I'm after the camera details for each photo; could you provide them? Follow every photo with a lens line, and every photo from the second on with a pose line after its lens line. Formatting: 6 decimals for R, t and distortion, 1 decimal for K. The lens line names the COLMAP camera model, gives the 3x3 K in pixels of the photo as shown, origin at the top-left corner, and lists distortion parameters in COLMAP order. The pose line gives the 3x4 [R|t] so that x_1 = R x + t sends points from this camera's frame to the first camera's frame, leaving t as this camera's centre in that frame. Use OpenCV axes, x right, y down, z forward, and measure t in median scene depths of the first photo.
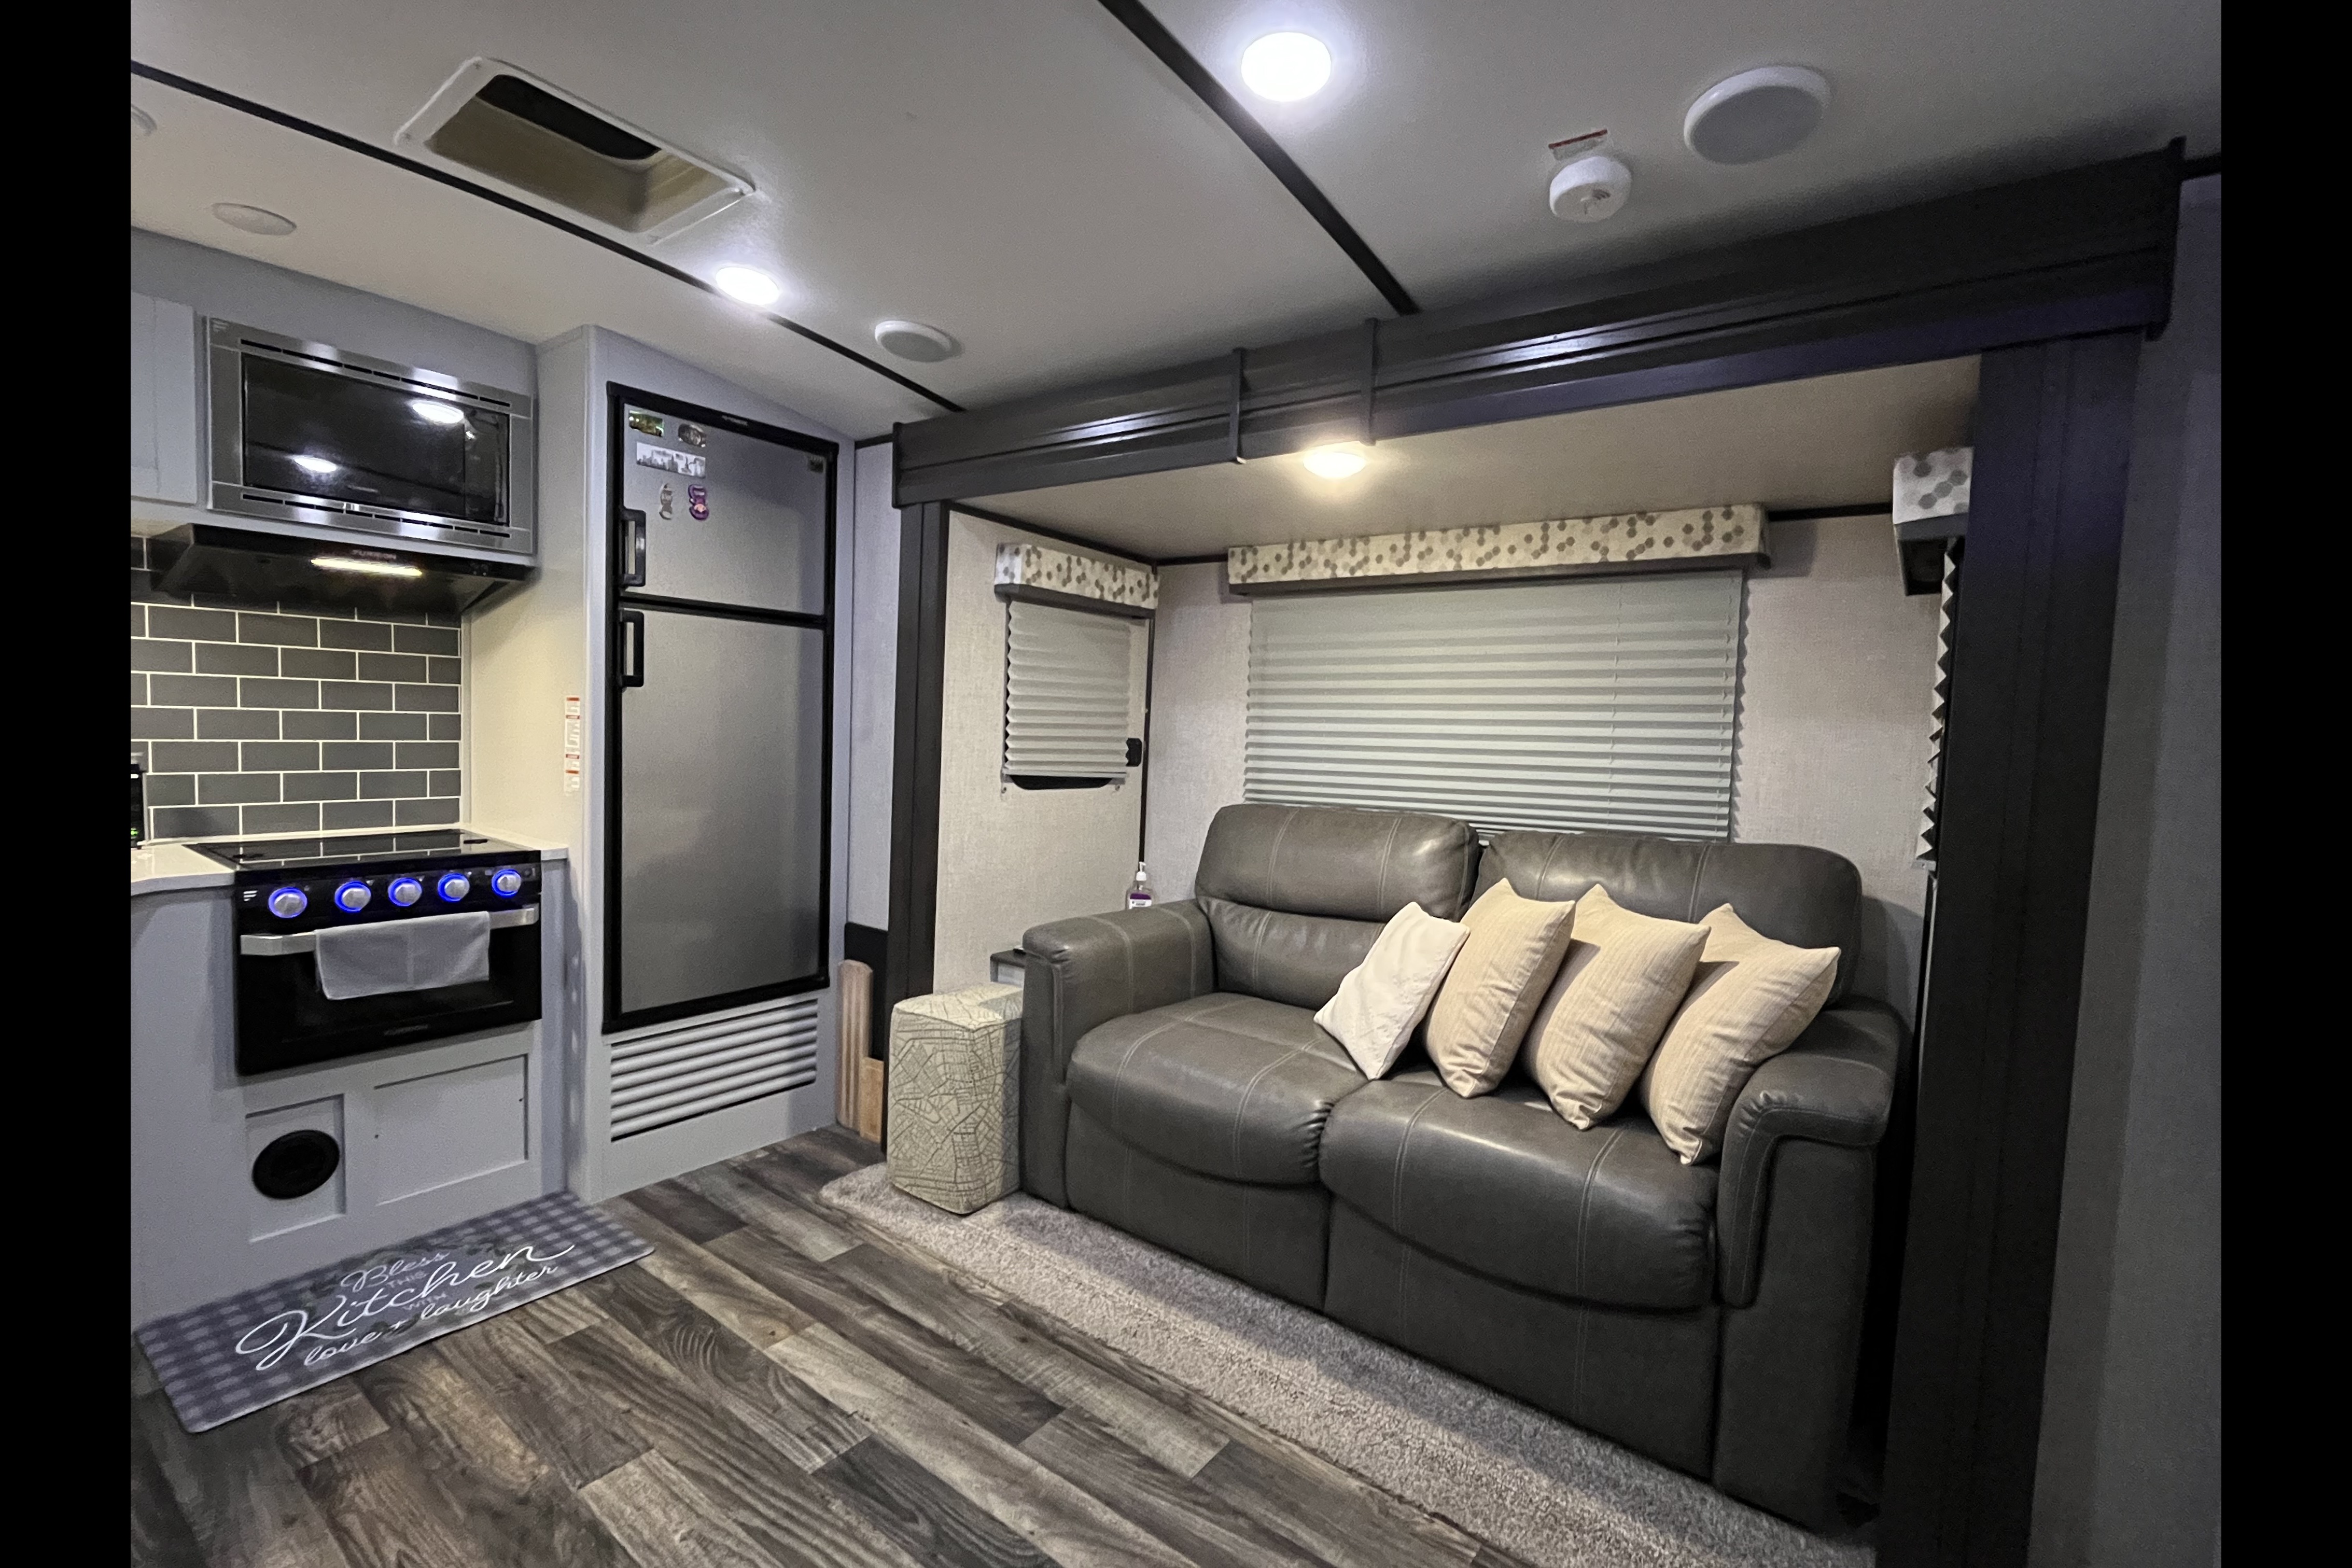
lens RADIAL K [[1036.2, 0, 1176.0], [0, 1036.2, 784.0], [0, 0, 1]] dist [-0.003478, -0.000248]
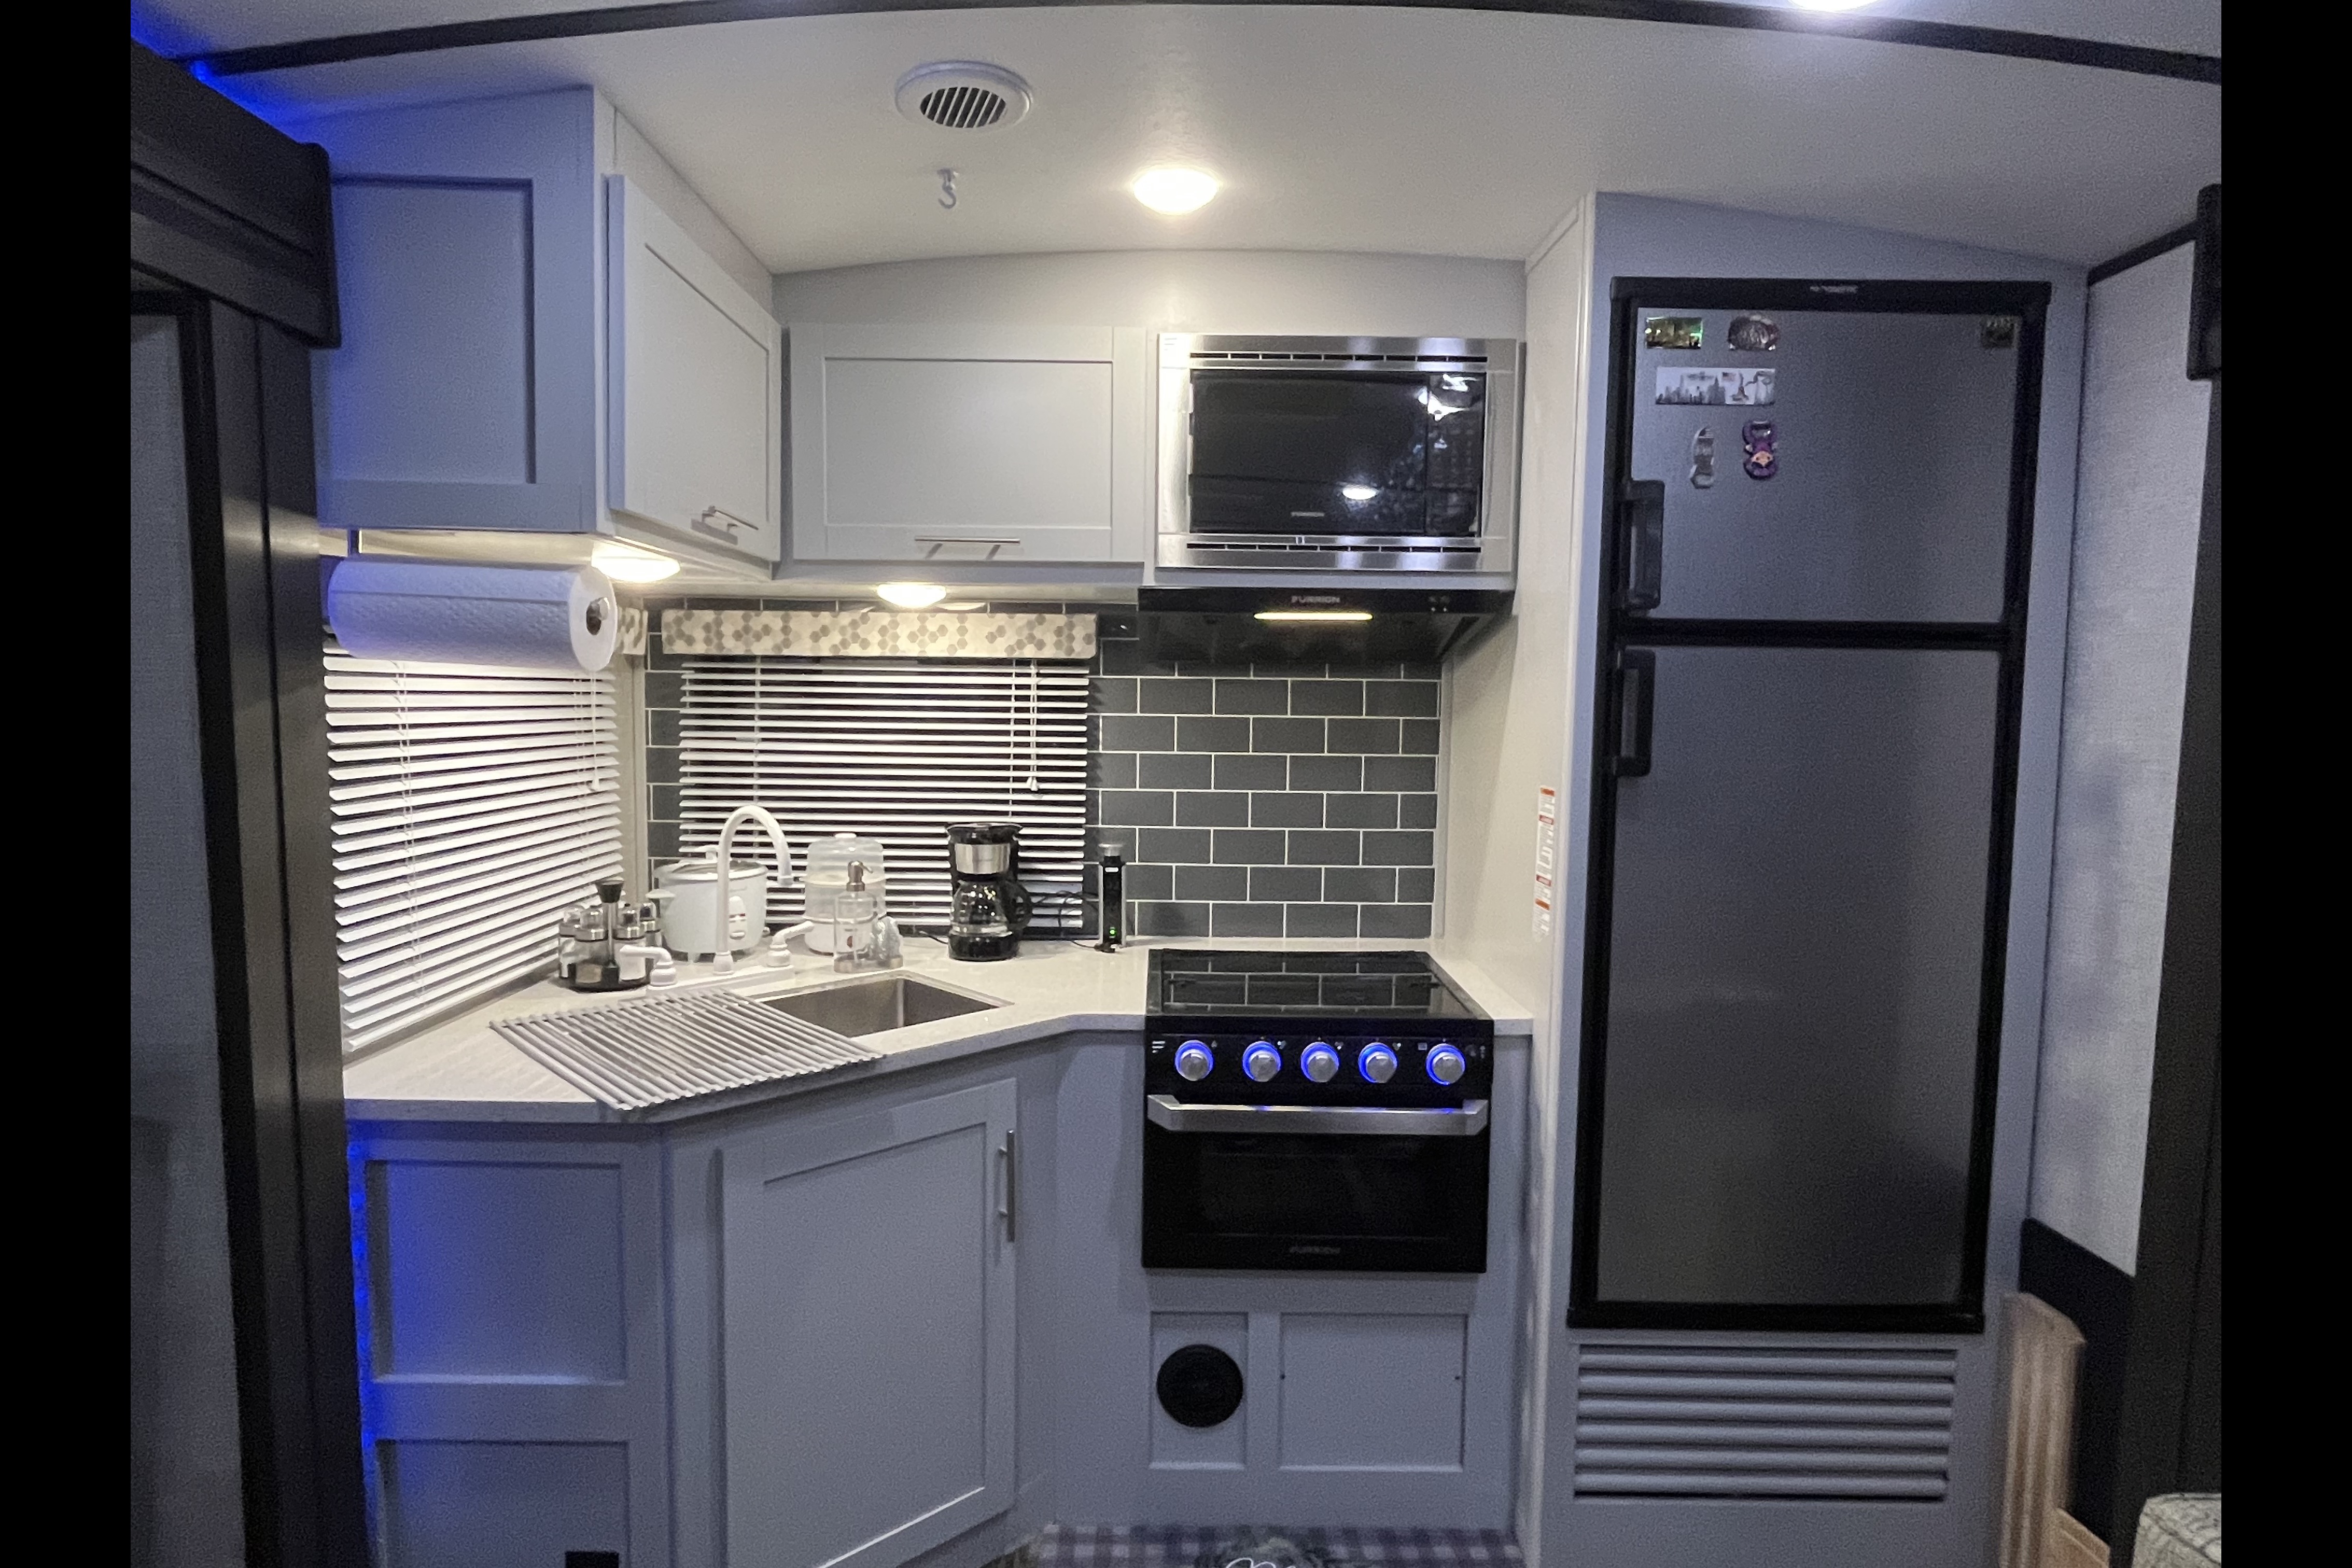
lens RADIAL K [[1203.0, 0, 1160.0], [0, 1203.0, 783.6], [0, 0, 1]] dist [-0.006224, -0.000085]
pose [[0.596674, 0.029018, -0.801959, -0.123807], [-0.038300, 0.999237, 0.007661, -0.081310], [0.801569, 0.026145, 0.597330, 0.349854]]
